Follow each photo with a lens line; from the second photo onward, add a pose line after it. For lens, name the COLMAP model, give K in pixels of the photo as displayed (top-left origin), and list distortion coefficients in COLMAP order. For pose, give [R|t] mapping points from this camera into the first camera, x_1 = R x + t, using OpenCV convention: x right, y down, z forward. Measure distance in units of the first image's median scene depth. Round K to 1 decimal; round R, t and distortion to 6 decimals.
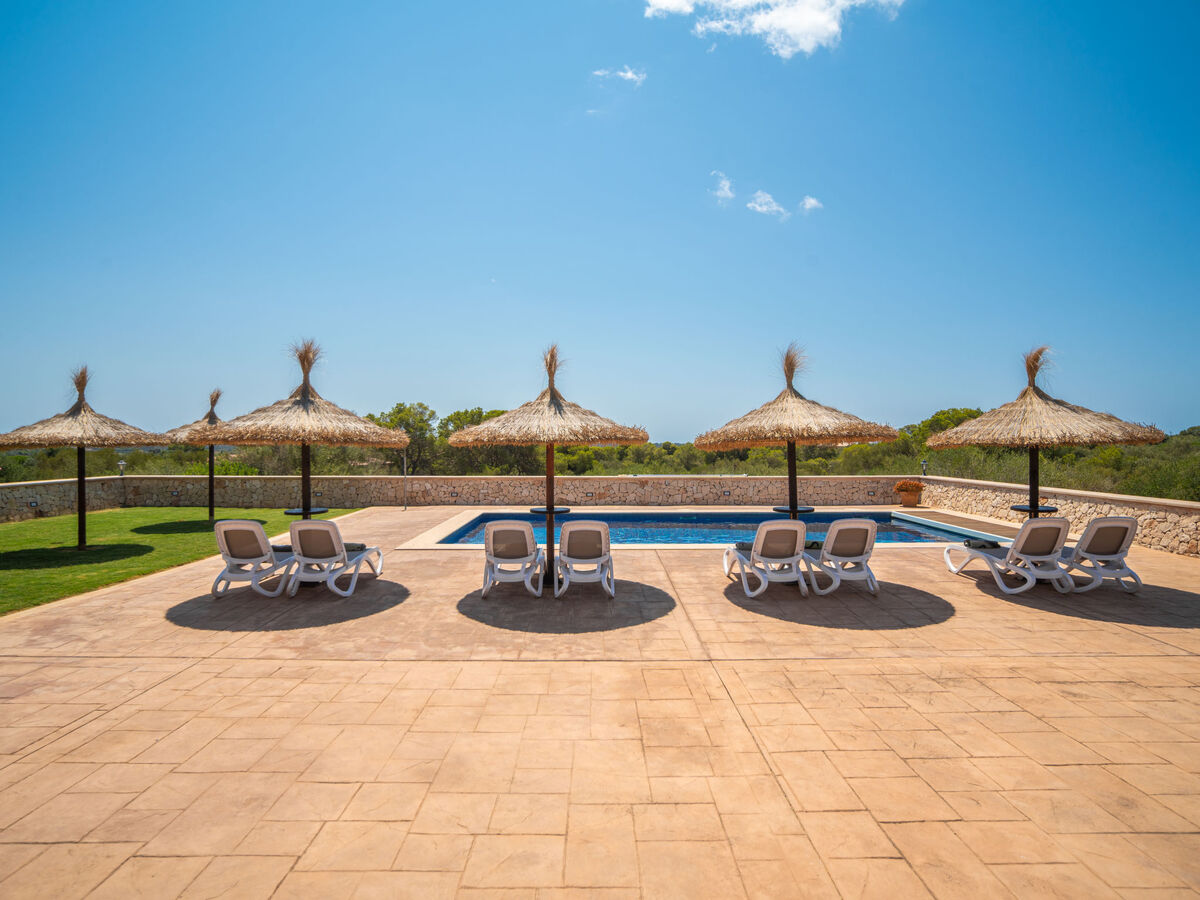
lens RADIAL K [[650.6, 0, 599.2], [0, 650.6, 447.9], [0, 0, 1]] dist [-0.040902, 0.022212]
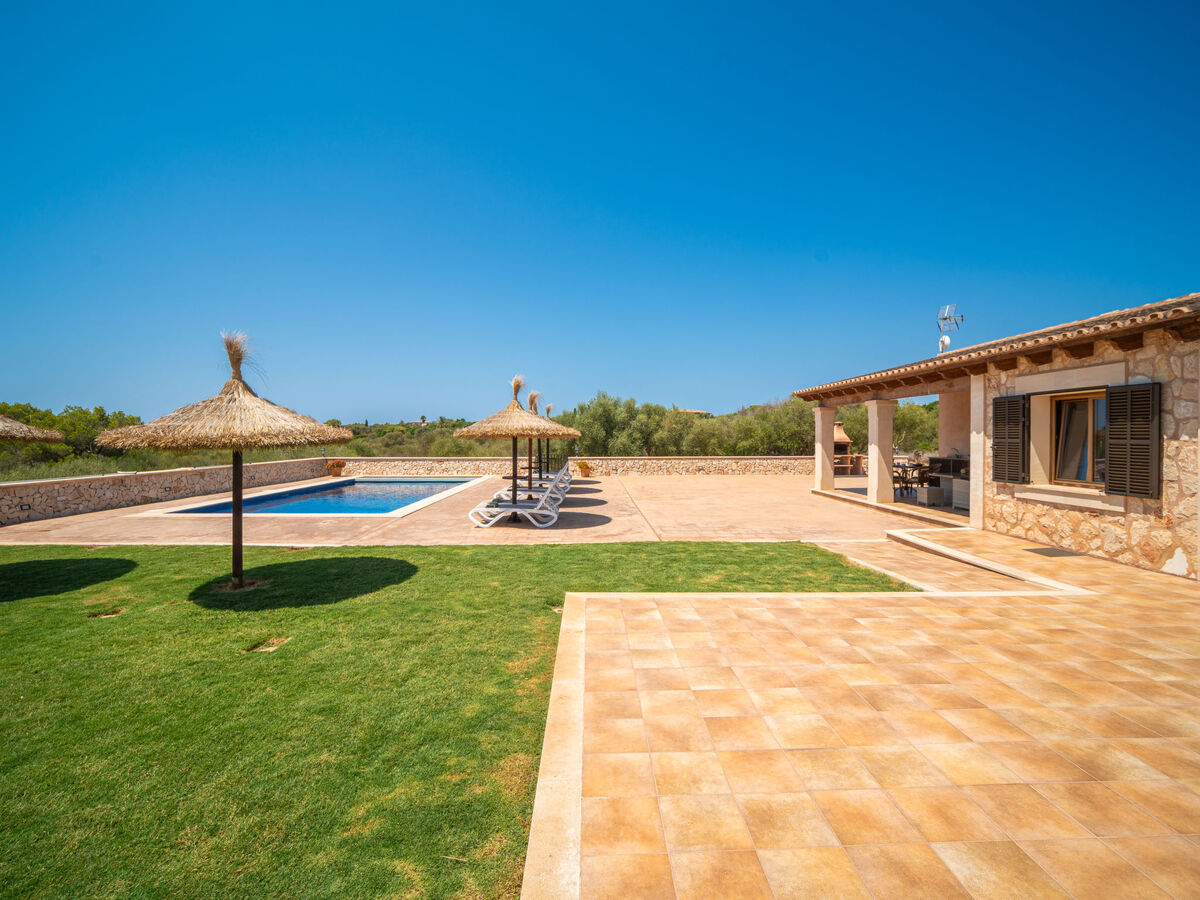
lens RADIAL K [[545.0, 0, 592.7], [0, 545.0, 446.3], [0, 0, 1]] dist [-0.025973, 0.011907]
pose [[-0.006040, -0.018668, 0.999807, -1.406037], [0.007992, 0.999793, 0.018716, -0.004644], [-0.999950, 0.008104, -0.005890, 0.624286]]
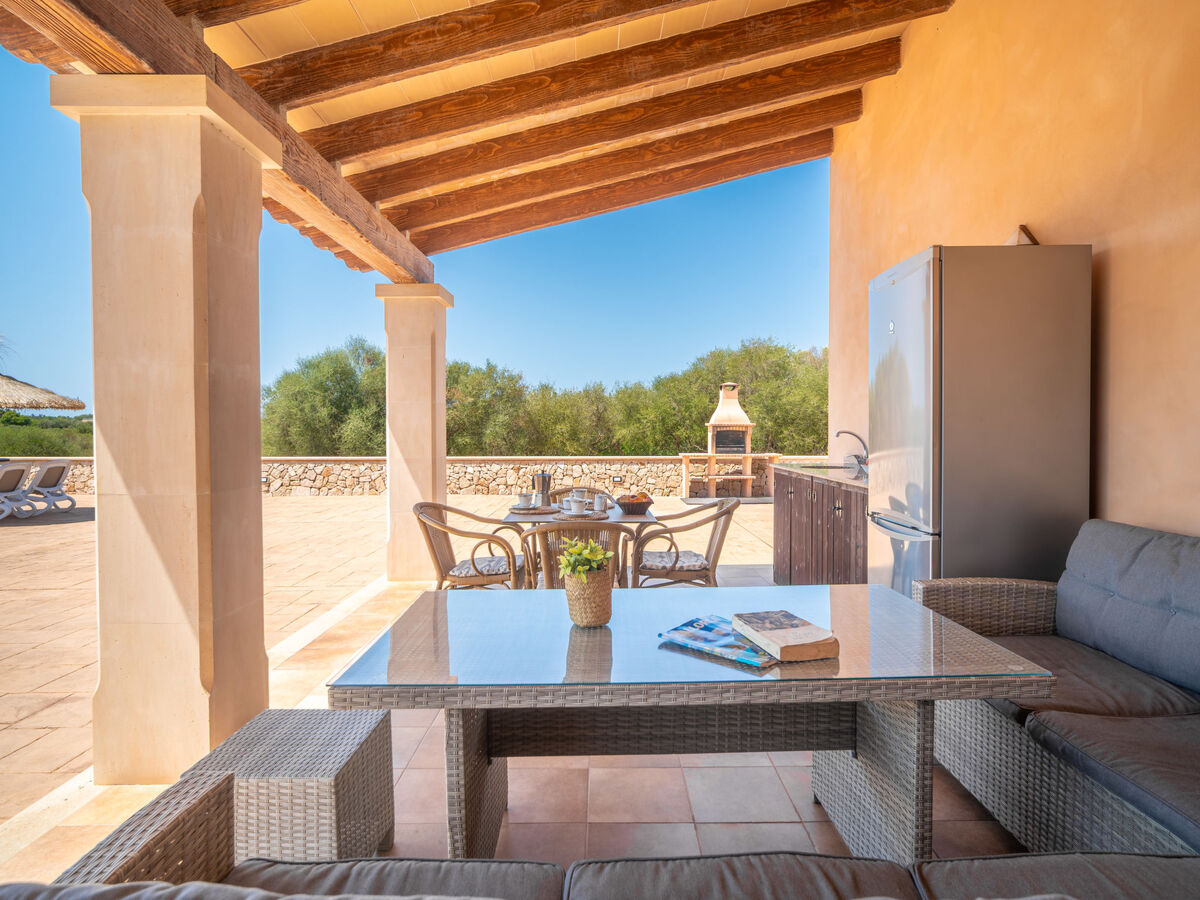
lens RADIAL K [[666.8, 0, 600.0], [0, 666.8, 450.0], [0, 0, 1]] dist [-0.030149, 0.026742]
pose [[0.025982, -0.029860, 0.999216, -0.476947], [0.006871, 0.999535, 0.029691, 0.032387], [-0.999639, 0.006095, 0.026176, -0.201509]]
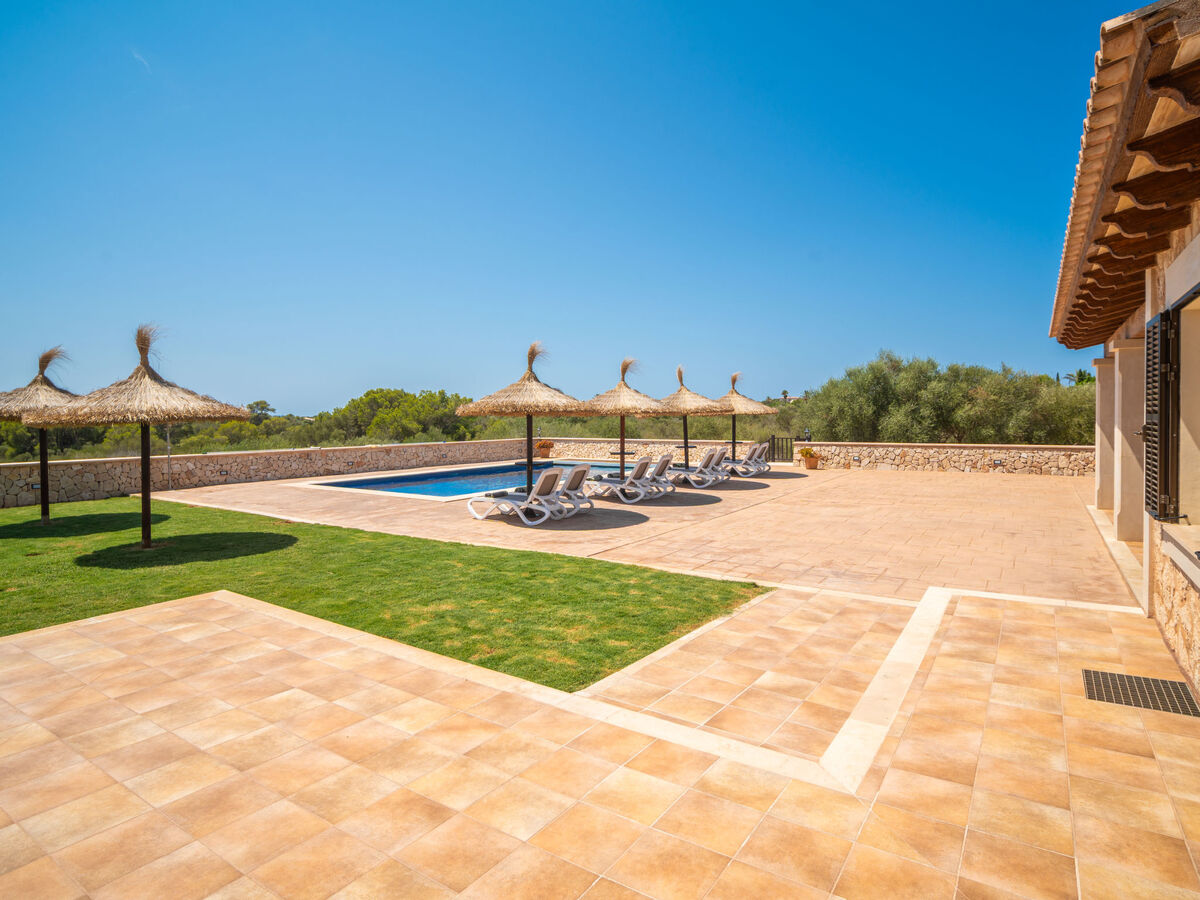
lens RADIAL K [[650.6, 0, 599.2], [0, 650.6, 447.9], [0, 0, 1]] dist [-0.040902, 0.022212]
pose [[0.558002, -0.042972, 0.828726, -1.155539], [0.011985, 0.998971, 0.043730, 0.005061], [-0.829753, -0.014470, 0.557943, 0.085943]]
